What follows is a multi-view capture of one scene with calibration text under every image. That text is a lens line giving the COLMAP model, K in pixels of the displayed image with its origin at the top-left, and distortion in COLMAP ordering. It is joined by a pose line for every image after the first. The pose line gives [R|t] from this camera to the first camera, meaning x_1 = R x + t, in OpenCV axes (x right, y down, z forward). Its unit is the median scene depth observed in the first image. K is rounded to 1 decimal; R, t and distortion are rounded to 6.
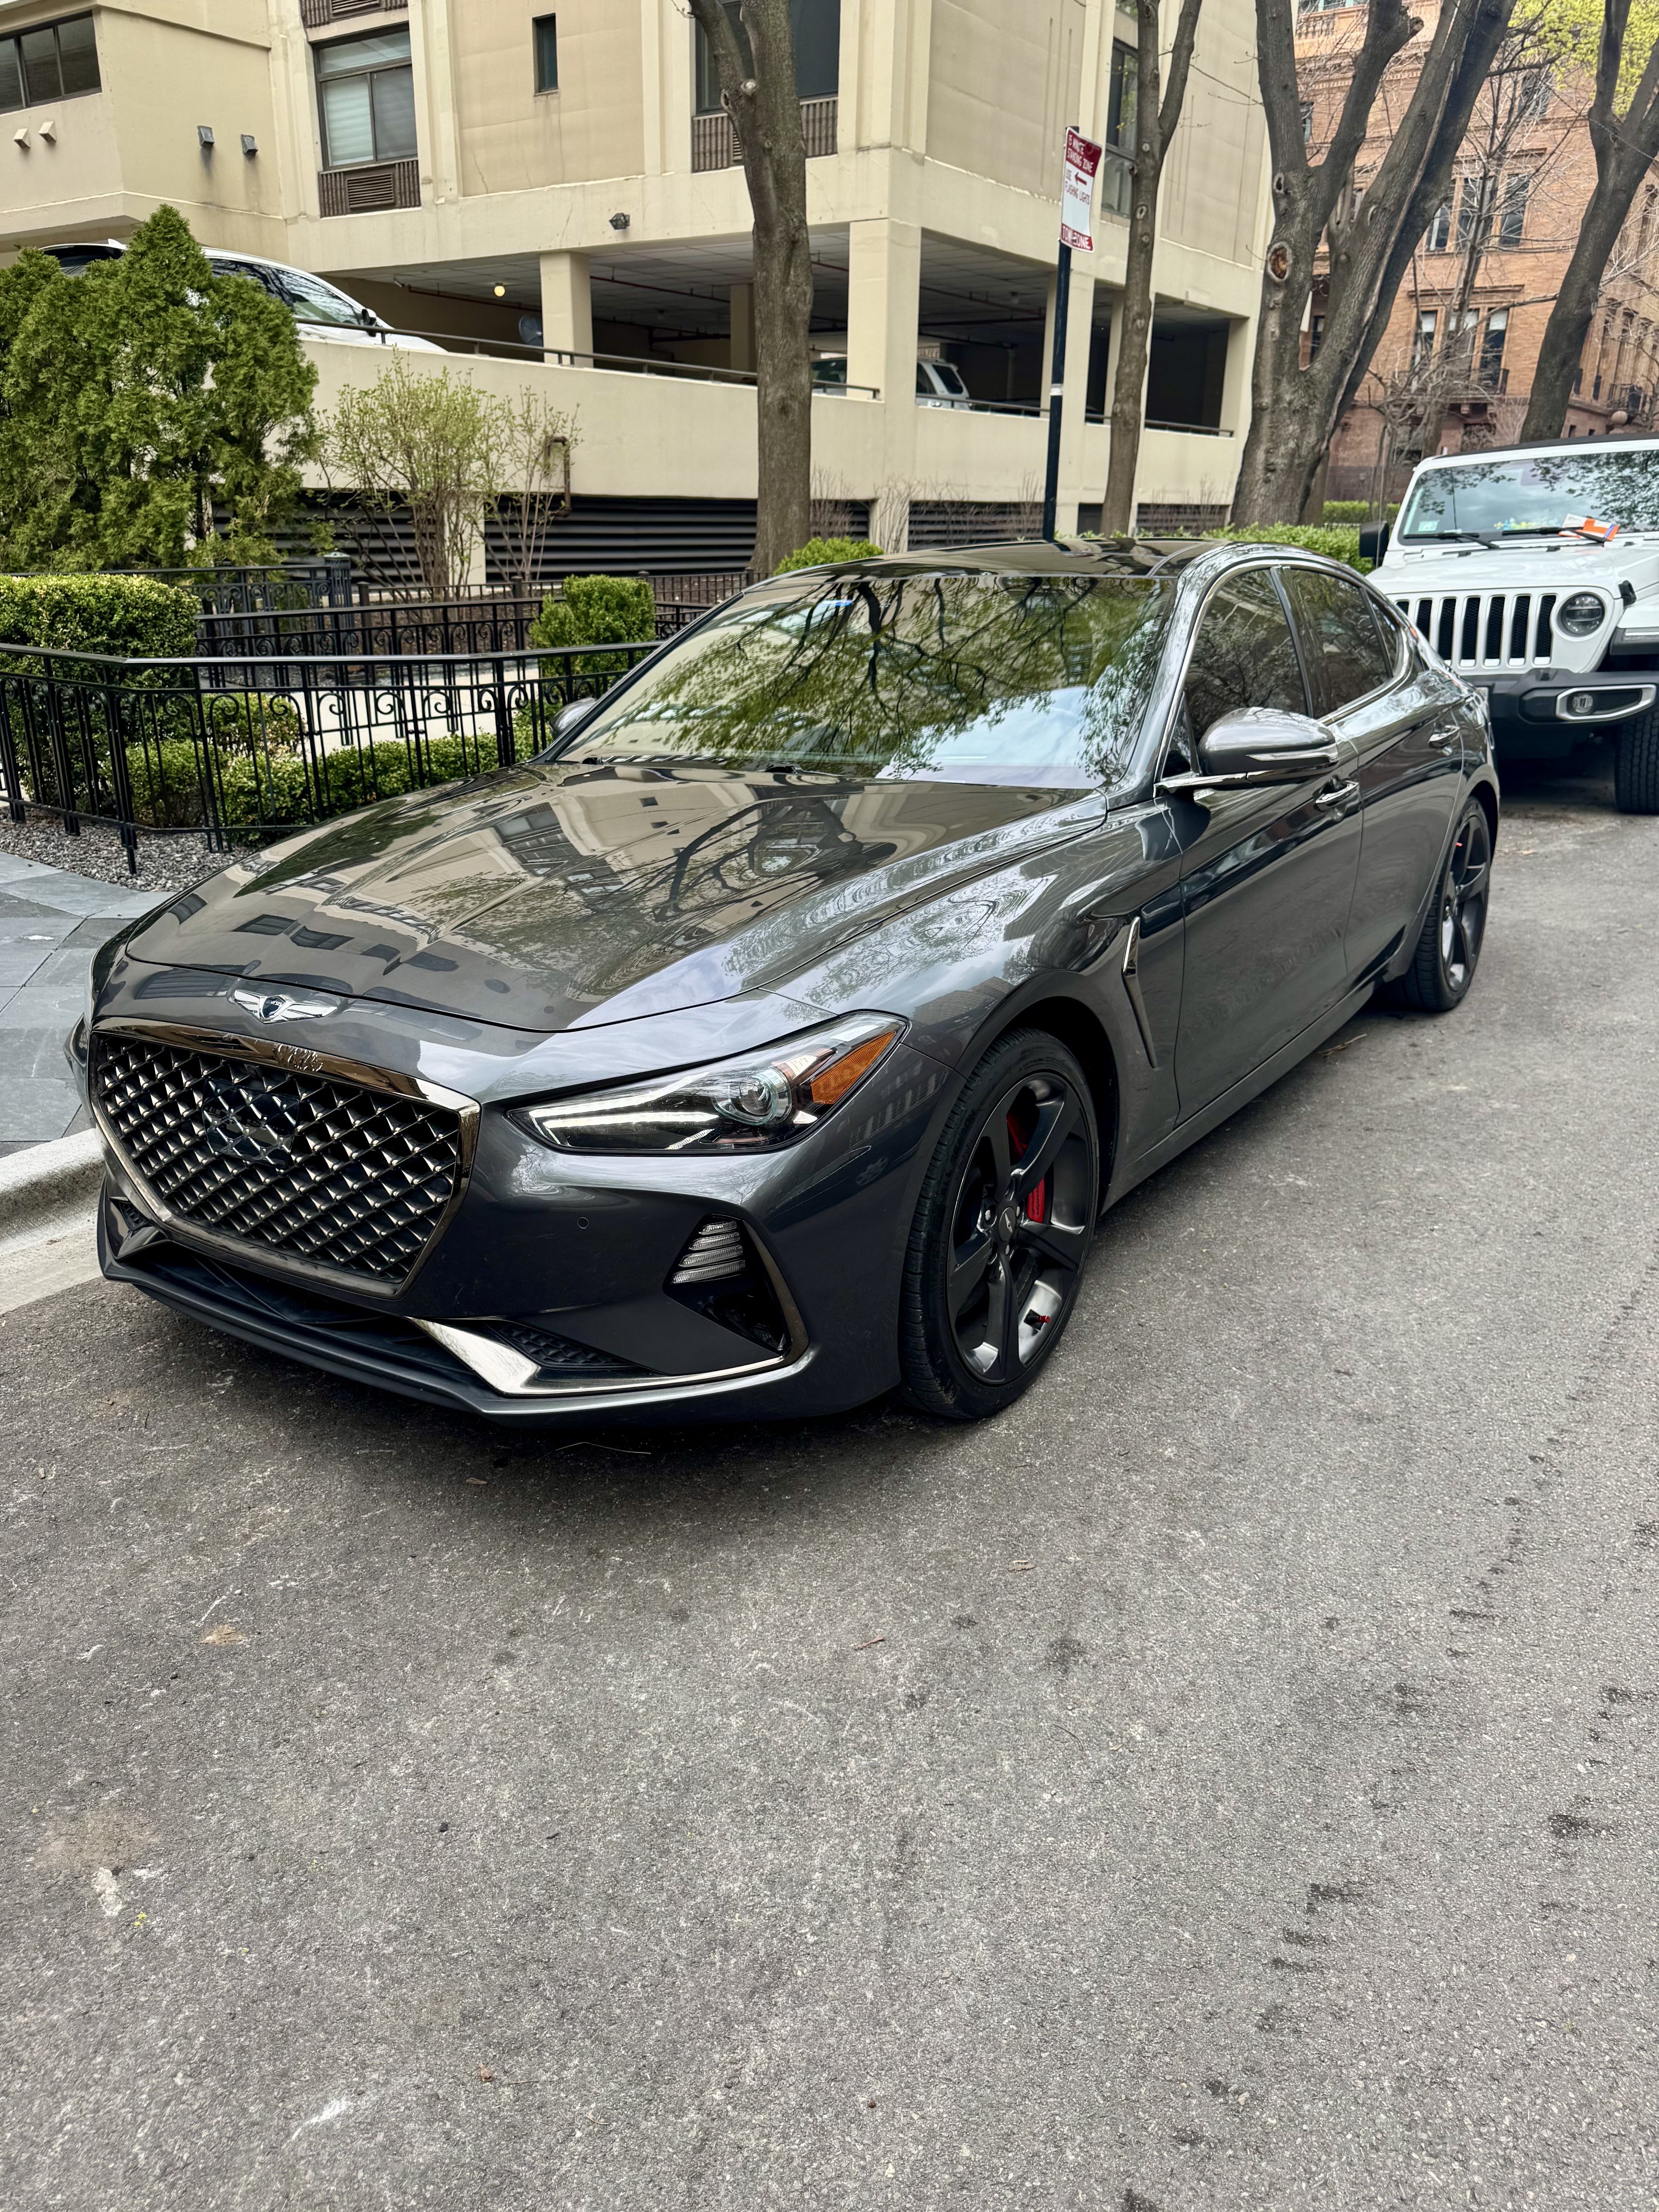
lens RADIAL K [[1556.3, 0, 829.5], [0, 1556.3, 1106.0], [0, 0, 1]] dist [0.006368, -0.007802]
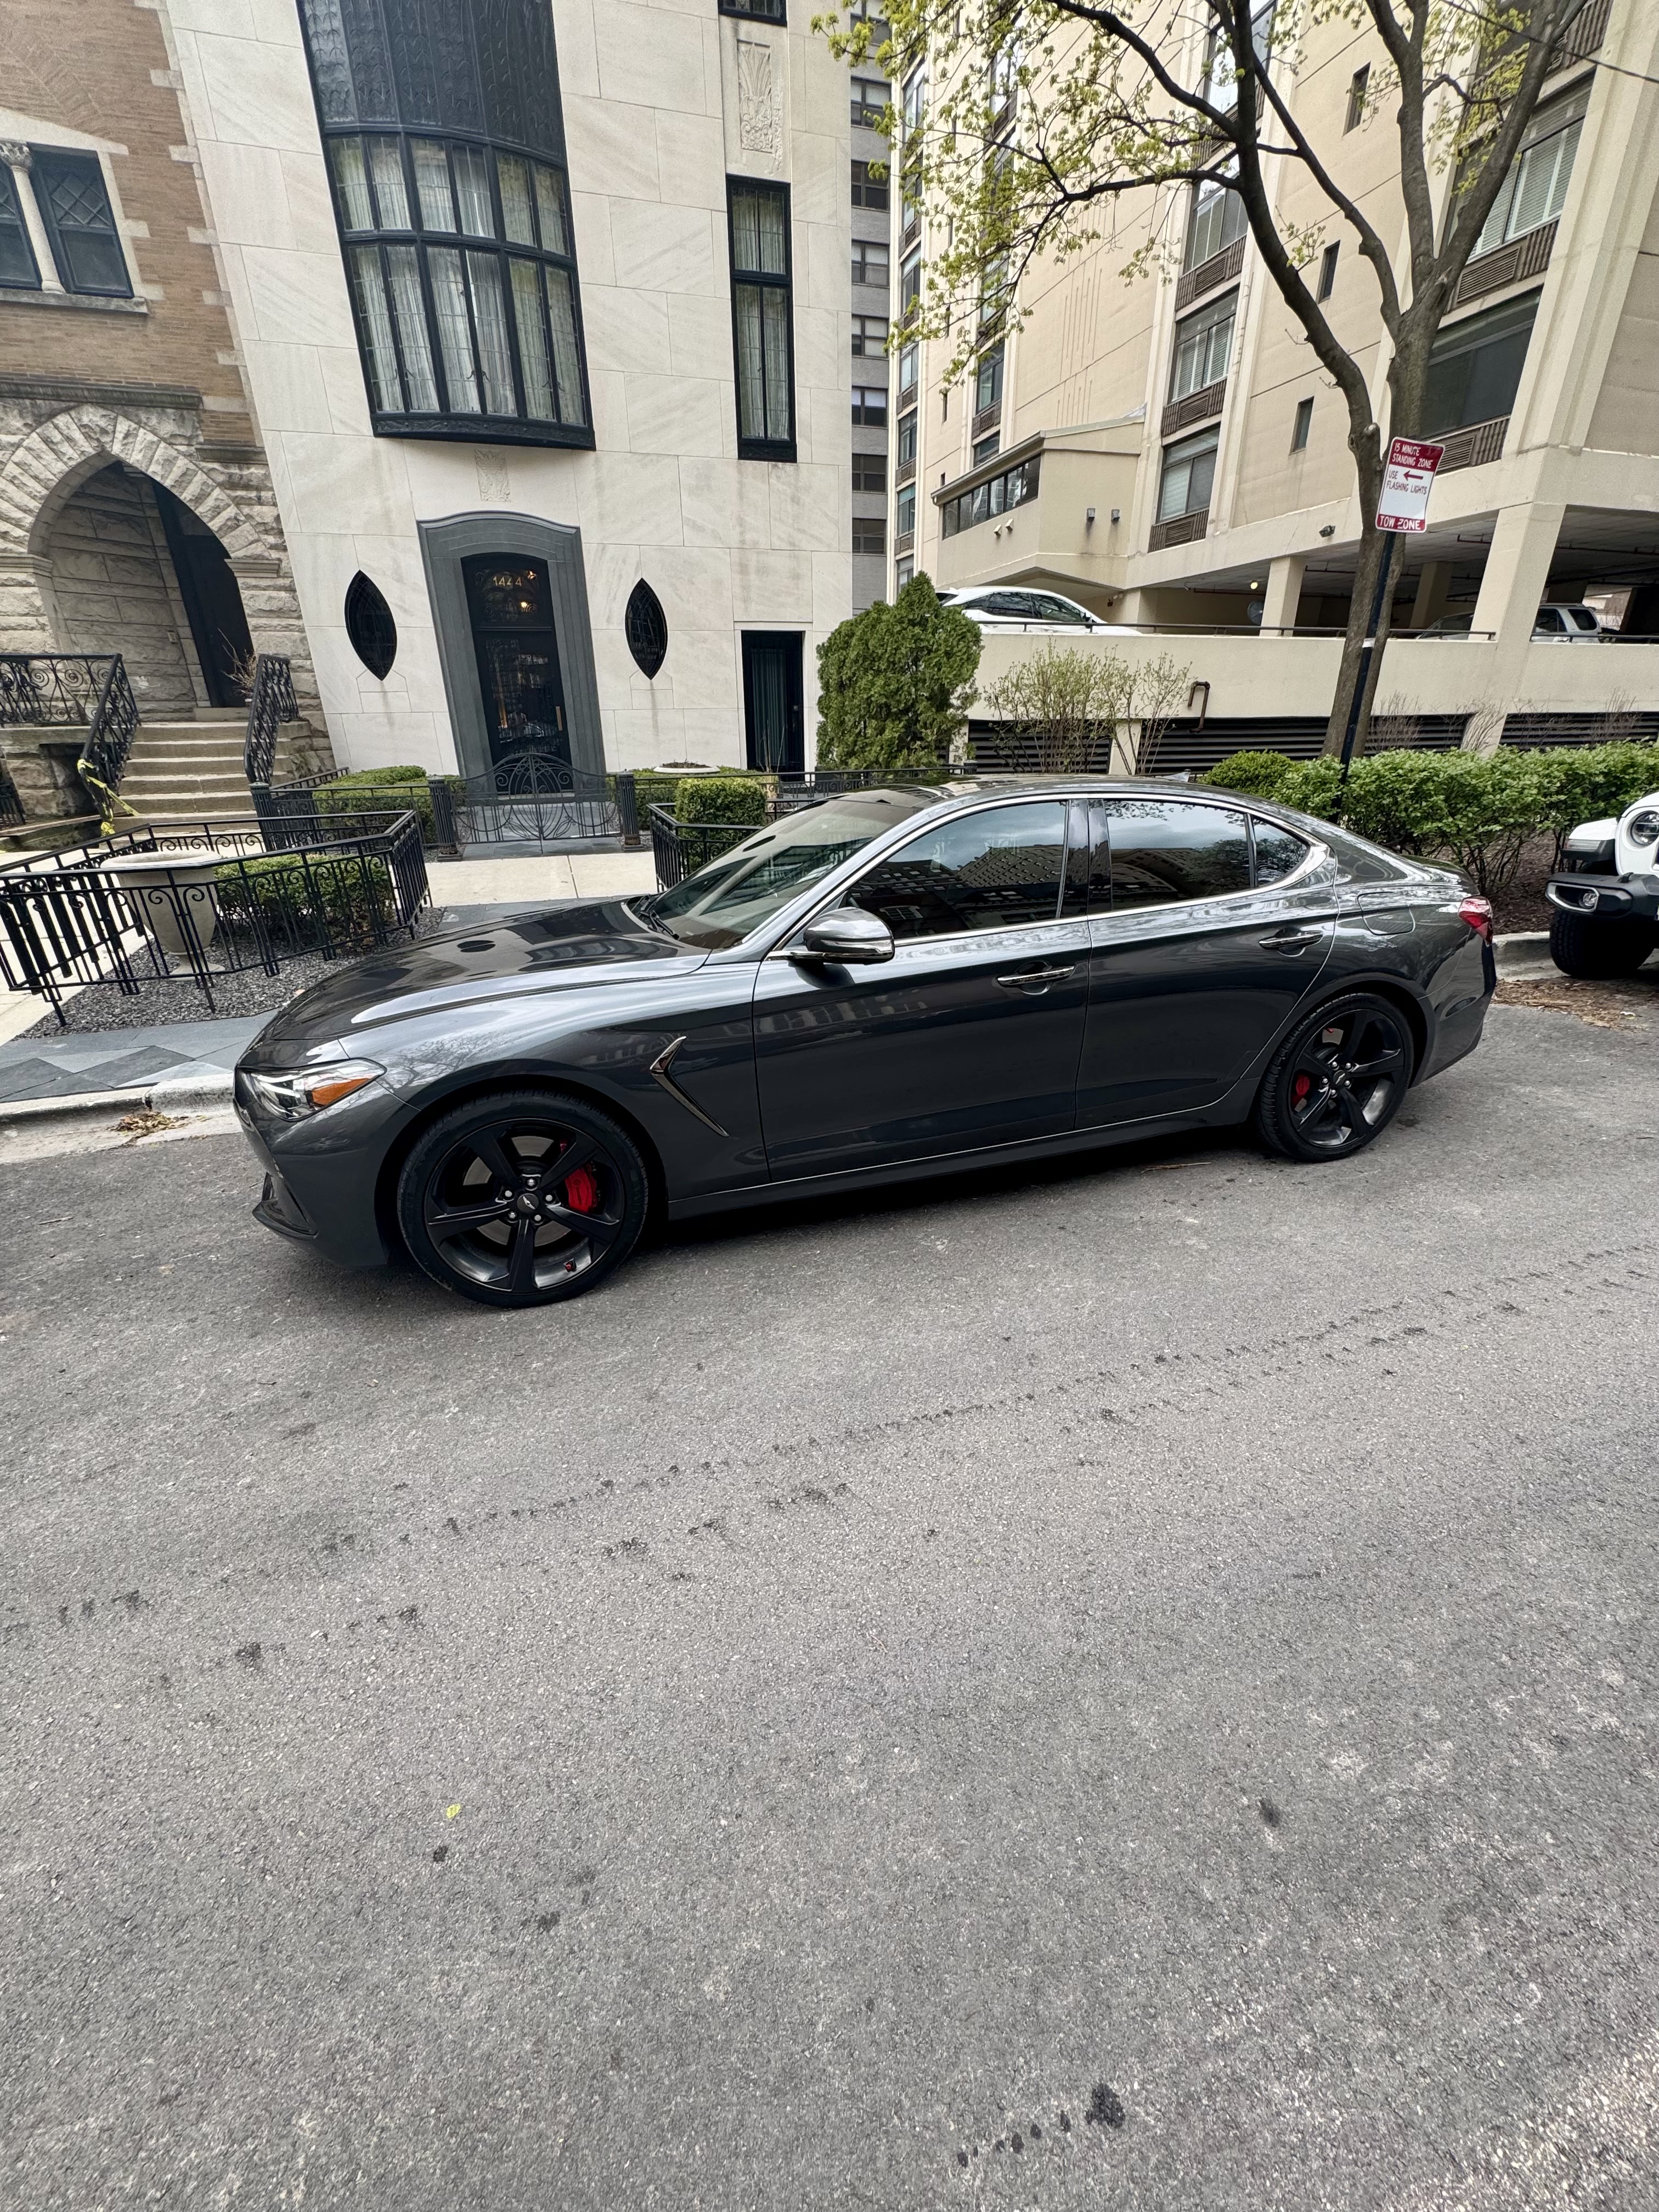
lens RADIAL K [[868.7, 0, 829.5], [0, 868.7, 1106.0], [0, 0, 1]] dist [0.000977, -0.003091]
pose [[0.791281, 0.226898, -0.567796, 0.093754], [-0.198706, 0.973621, 0.112153, -0.020770], [0.578265, 0.024080, 0.815494, 0.043847]]
